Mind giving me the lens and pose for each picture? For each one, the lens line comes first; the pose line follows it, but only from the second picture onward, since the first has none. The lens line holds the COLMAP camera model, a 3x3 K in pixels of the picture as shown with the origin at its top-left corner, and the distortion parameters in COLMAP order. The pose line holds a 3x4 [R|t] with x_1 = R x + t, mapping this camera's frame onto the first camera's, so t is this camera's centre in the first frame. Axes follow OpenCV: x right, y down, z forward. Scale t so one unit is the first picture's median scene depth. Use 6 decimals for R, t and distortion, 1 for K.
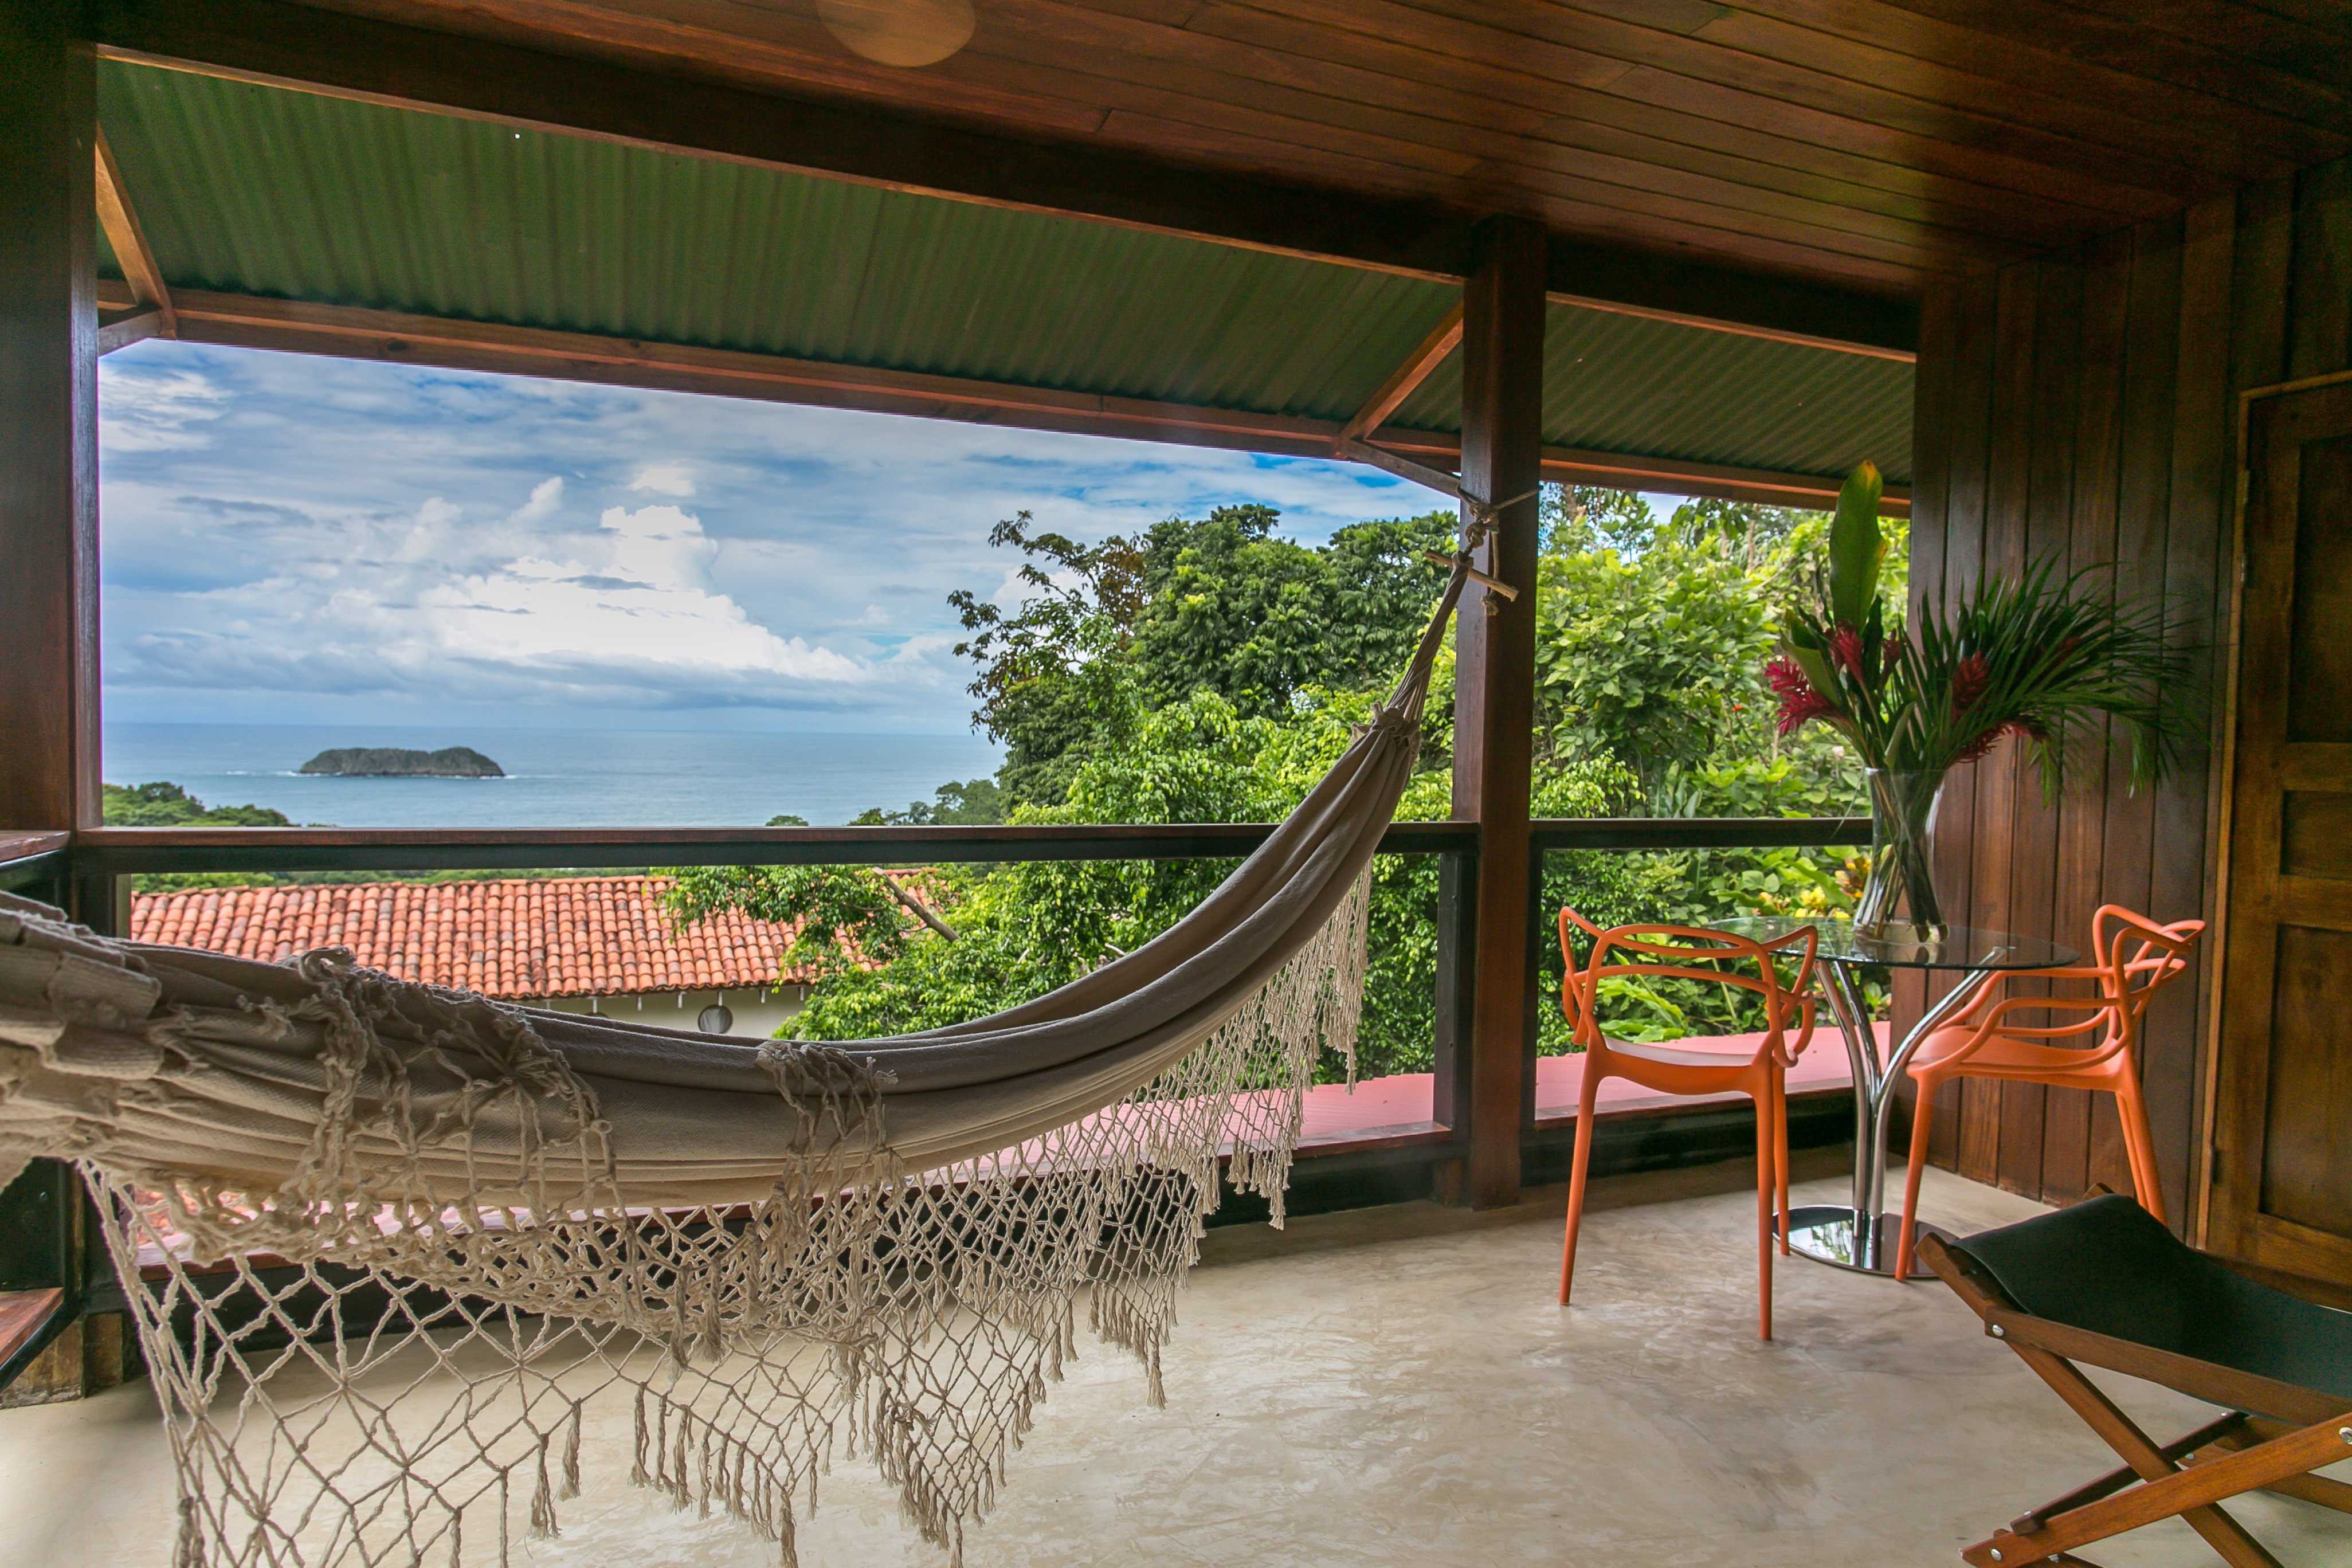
lens RADIAL K [[1374.3, 0, 1176.5], [0, 1374.3, 775.1], [0, 0, 1]] dist [-0.013509, 0.000341]
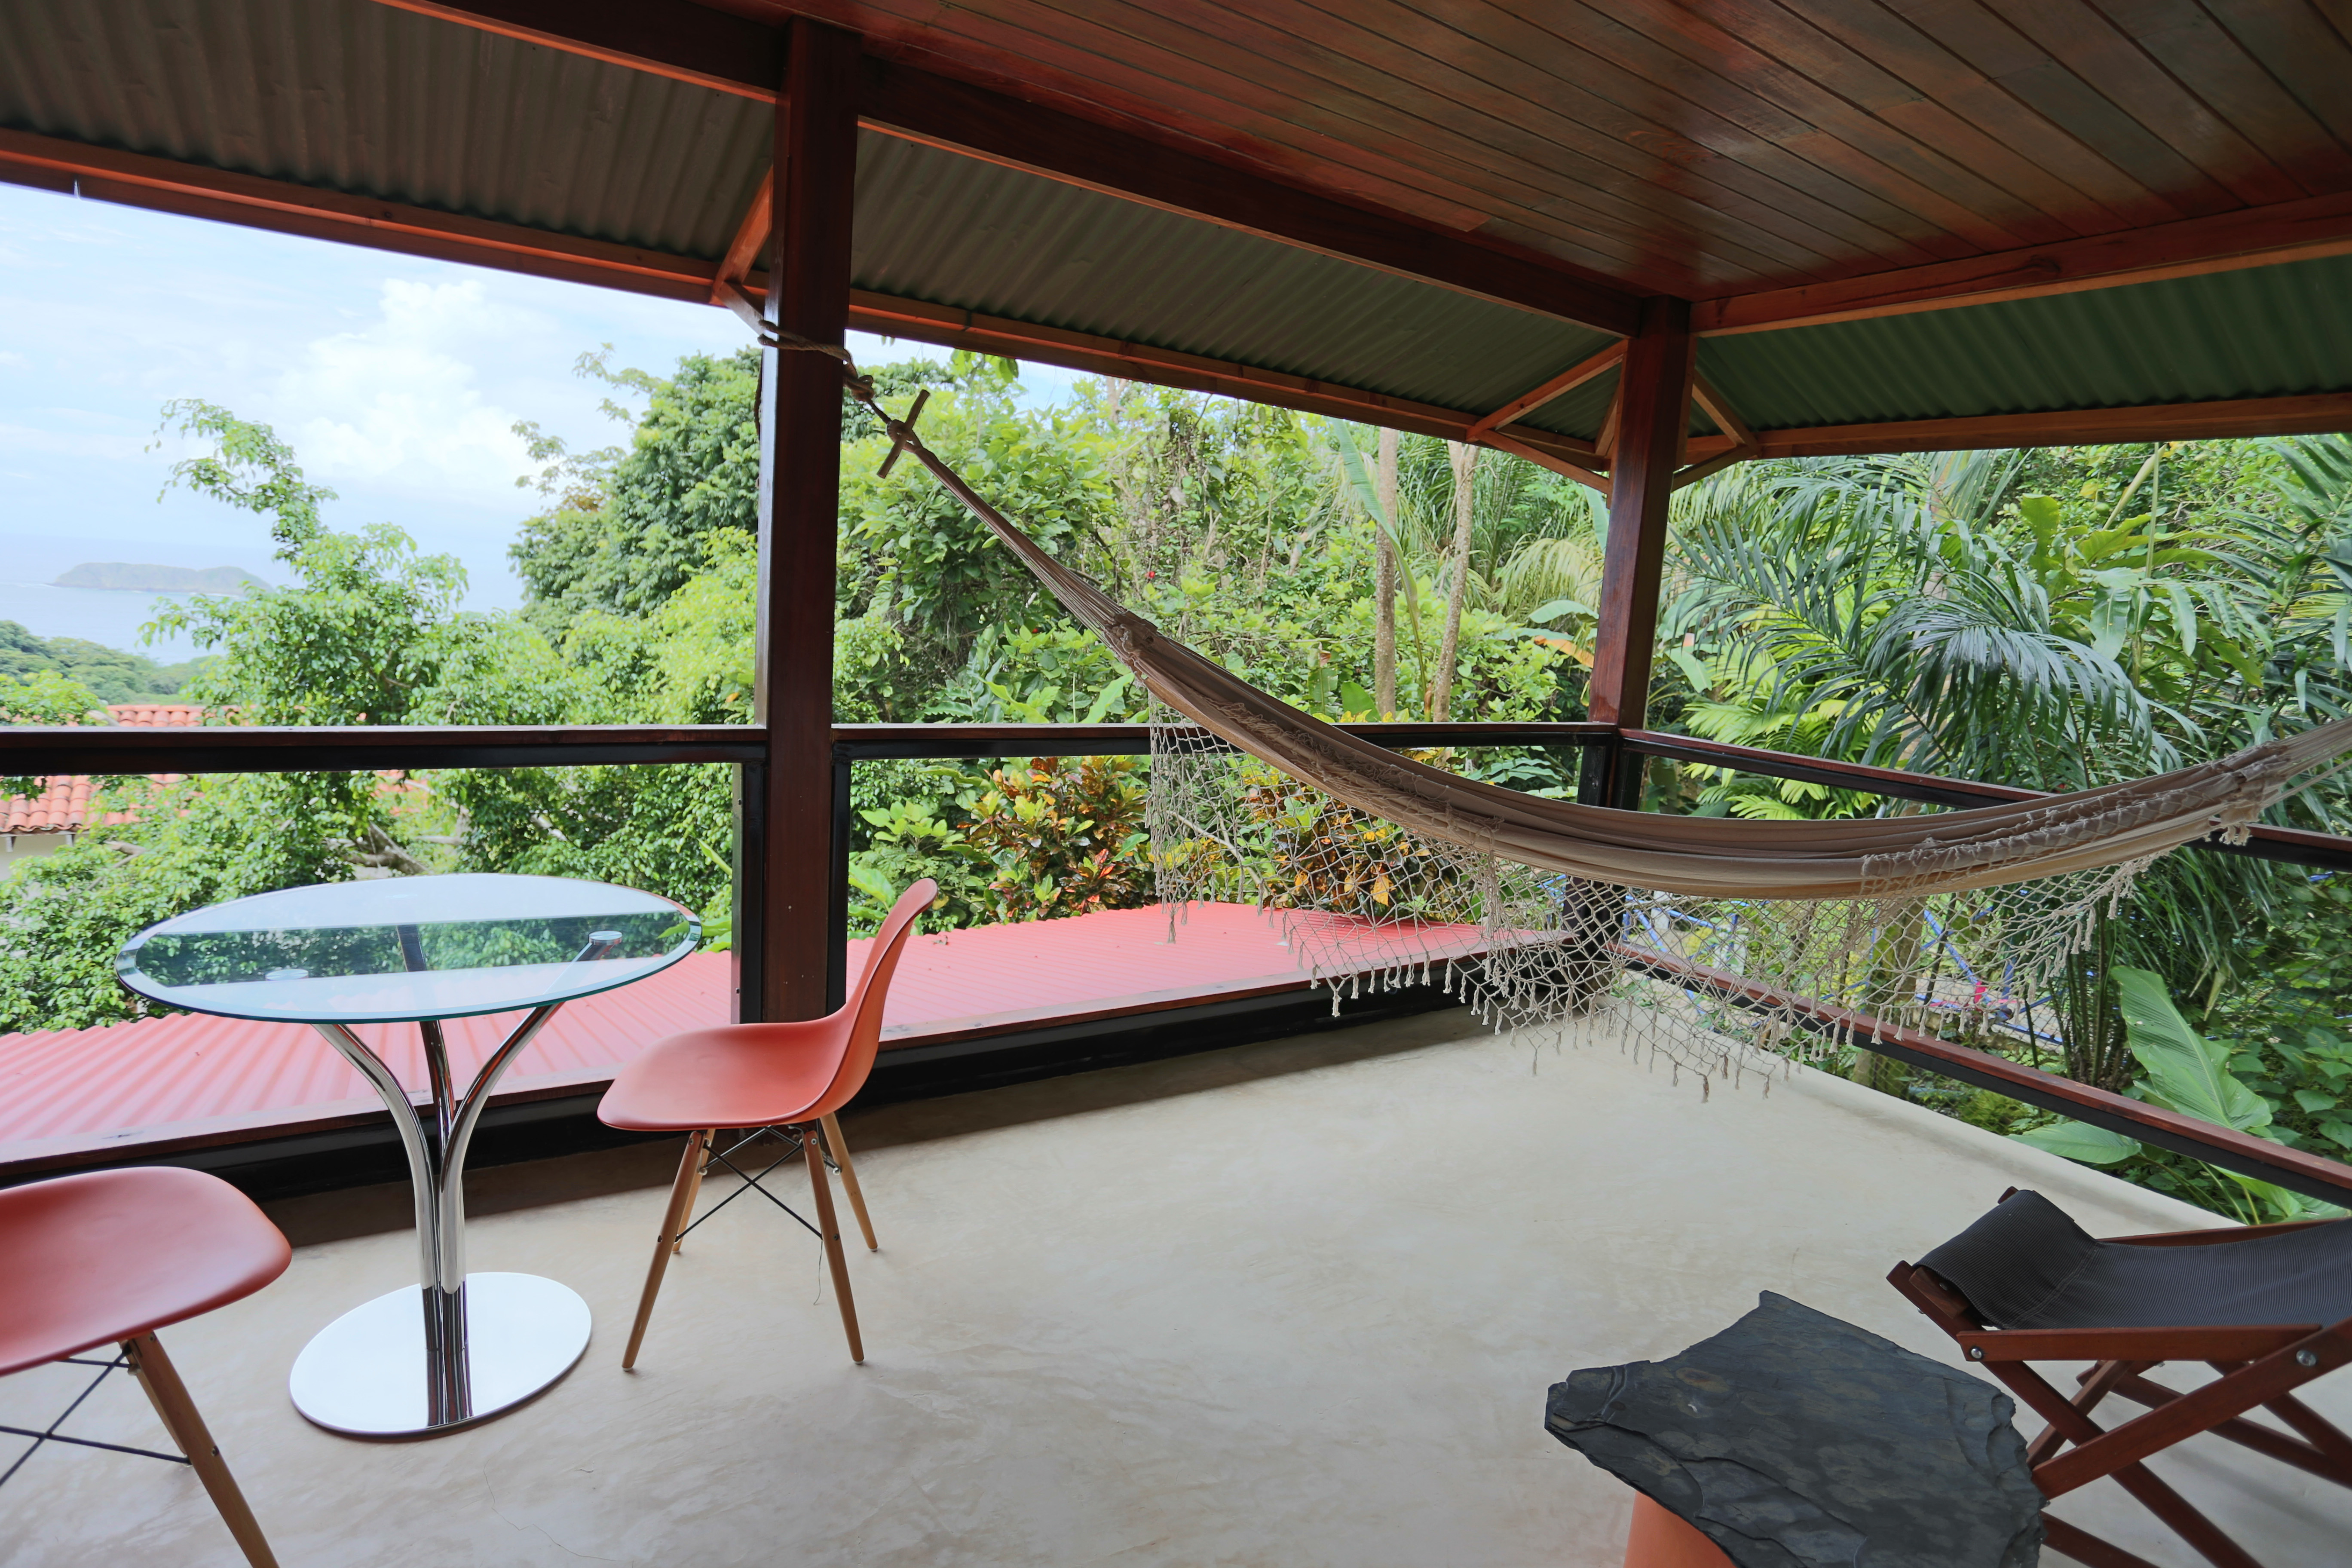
lens RADIAL K [[1204.3, 0, 1132.0], [0, 1204.3, 783.9], [0, 0, 1]] dist [-0.003512, -0.000045]
pose [[0.987180, 0.017338, 0.158665, 0.208587], [-0.037906, 0.991109, 0.127539, -0.006164], [-0.155043, -0.131919, 0.979060, 0.096379]]
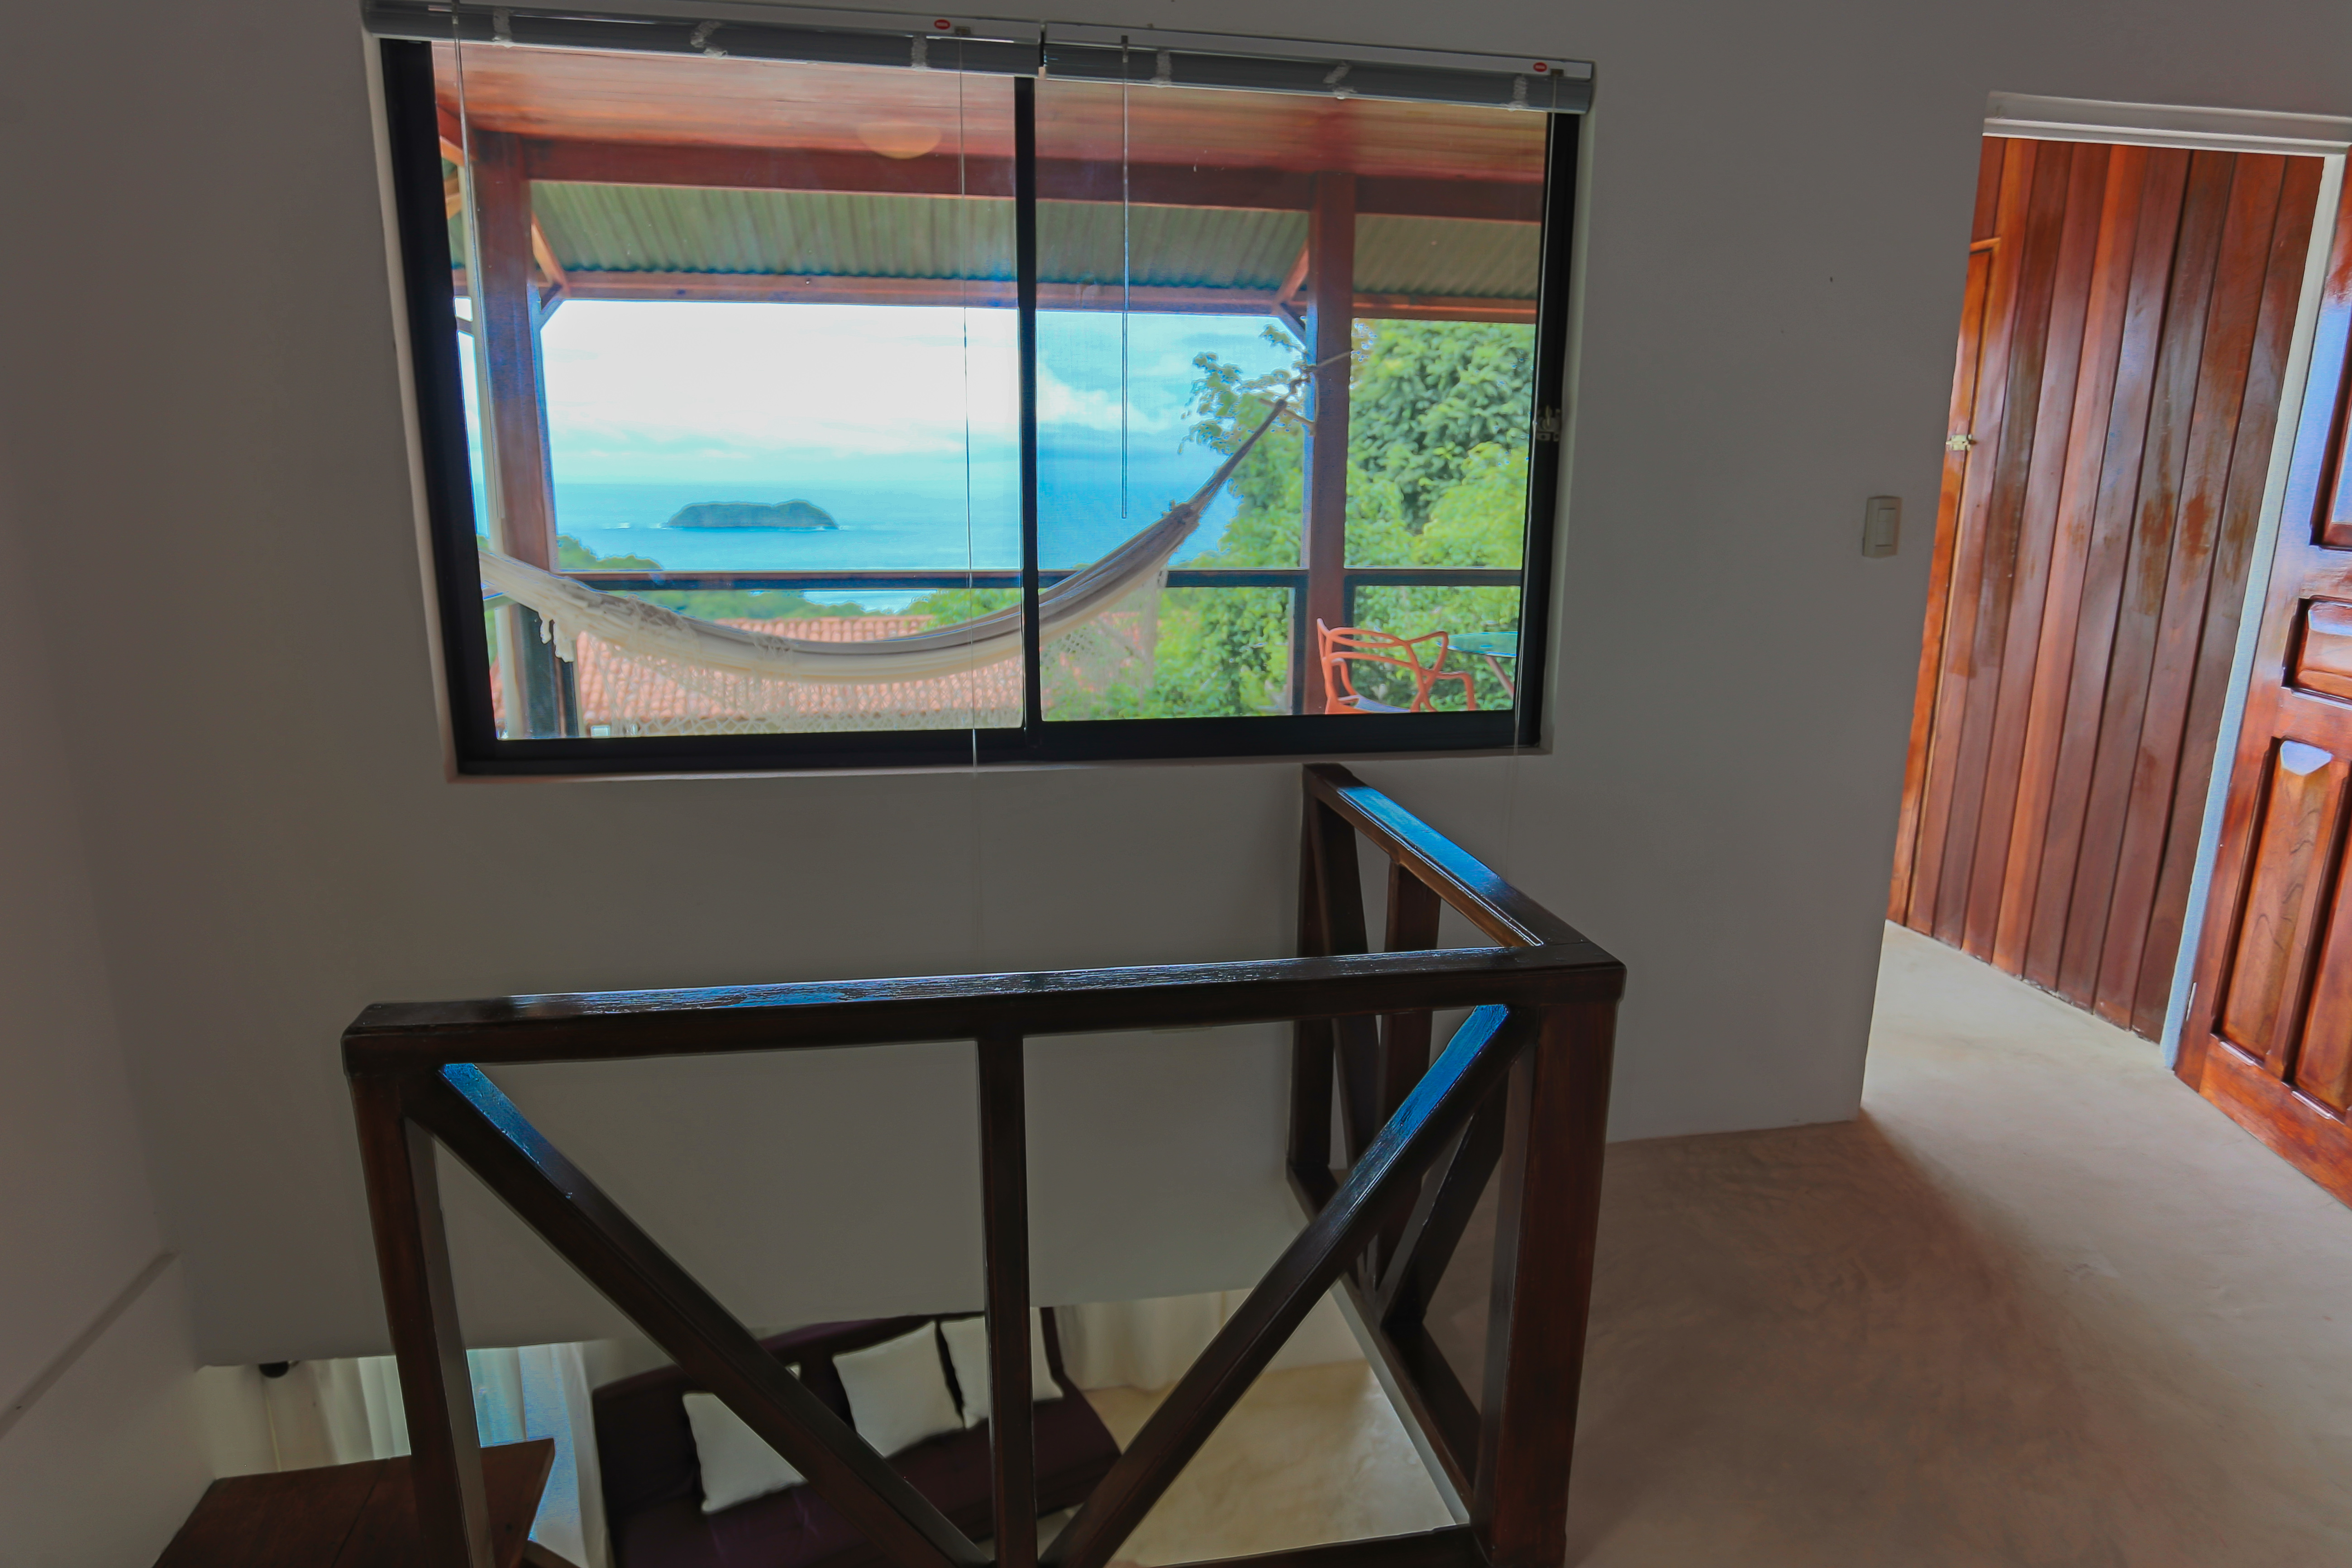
lens RADIAL K [[1346.2, 0, 1161.6], [0, 1346.2, 779.2], [0, 0, 1]] dist [-0.057483, -0.000256]
pose [[0.975410, 0.038327, -0.217039, 0.073608], [0.002728, 0.982588, 0.185777, -0.002654], [0.220380, -0.181801, 0.958322, -0.104980]]
